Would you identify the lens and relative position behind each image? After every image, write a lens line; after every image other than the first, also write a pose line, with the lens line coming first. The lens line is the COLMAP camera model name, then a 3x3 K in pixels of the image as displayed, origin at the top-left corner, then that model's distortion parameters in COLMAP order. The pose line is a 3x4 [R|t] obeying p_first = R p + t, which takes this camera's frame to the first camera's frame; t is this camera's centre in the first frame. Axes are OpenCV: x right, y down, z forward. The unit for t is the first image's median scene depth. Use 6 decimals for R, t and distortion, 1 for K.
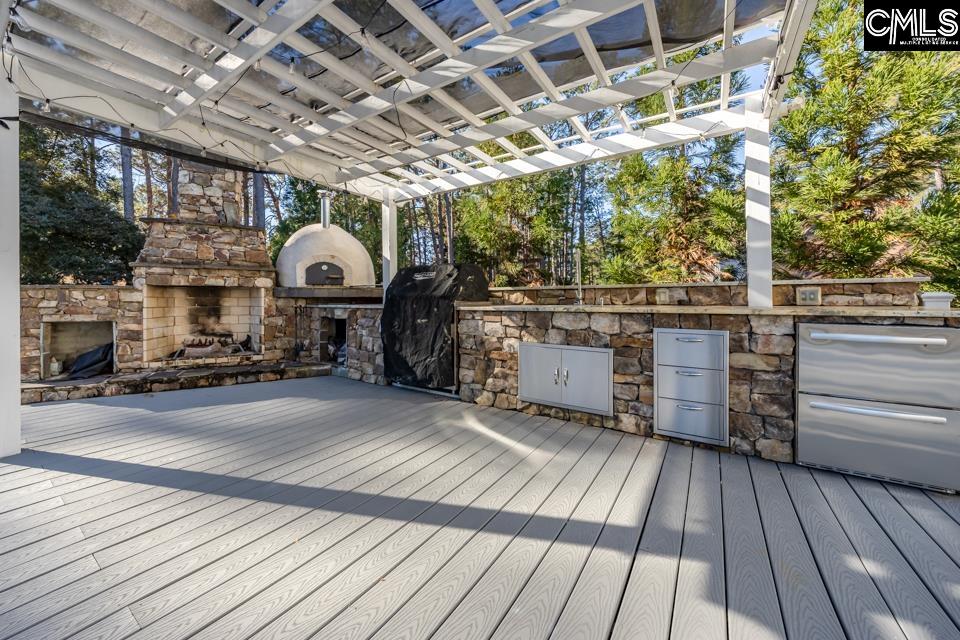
lens RADIAL K [[370.5, 0, 437.4], [0, 370.5, 299.7], [0, 0, 1]] dist [-0.012858, -0.000171]
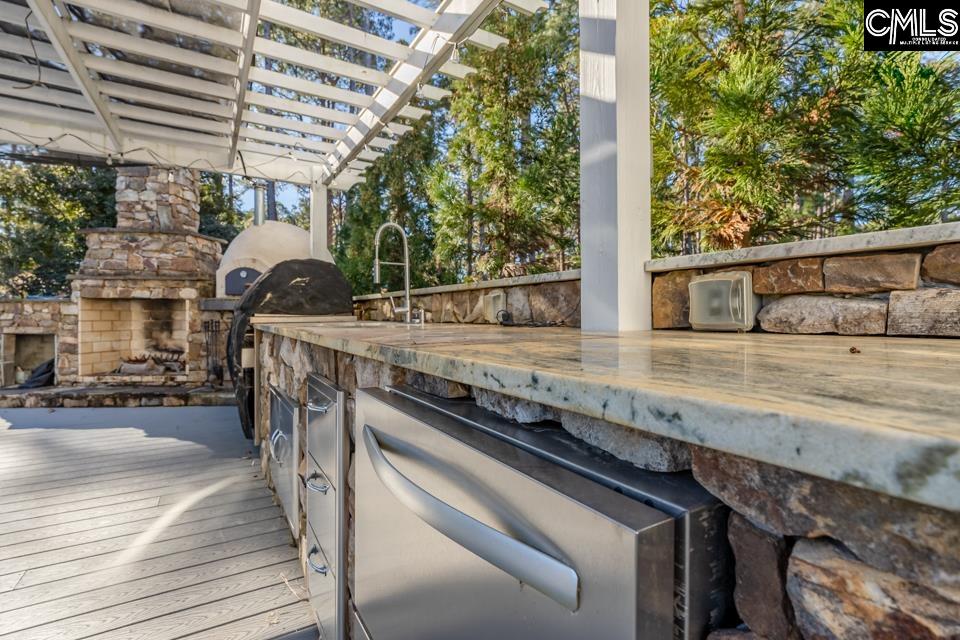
lens RADIAL K [[438.9, 0, 472.0], [0, 438.9, 317.5], [0, 0, 1]] dist [-0.000892, -0.002046]
pose [[0.910472, 0.005679, -0.413531, 0.607984], [-0.003154, 0.999972, 0.006789, 0.001435], [0.413558, -0.004877, 0.910465, 0.346494]]
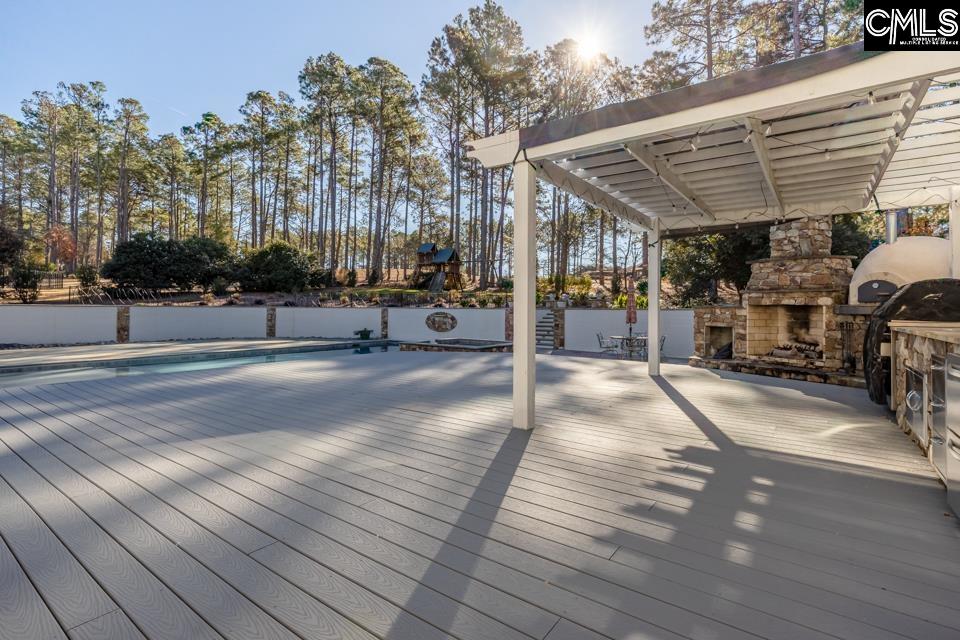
lens RADIAL K [[438.9, 0, 464.3], [0, 438.9, 303.8], [0, 0, 1]] dist [-0.000892, -0.002046]
pose [[-0.067077, -0.009223, -0.997705, 1.066121], [-0.007372, 0.999935, -0.008748, -0.018649], [0.997721, 0.006769, -0.067141, -0.064504]]
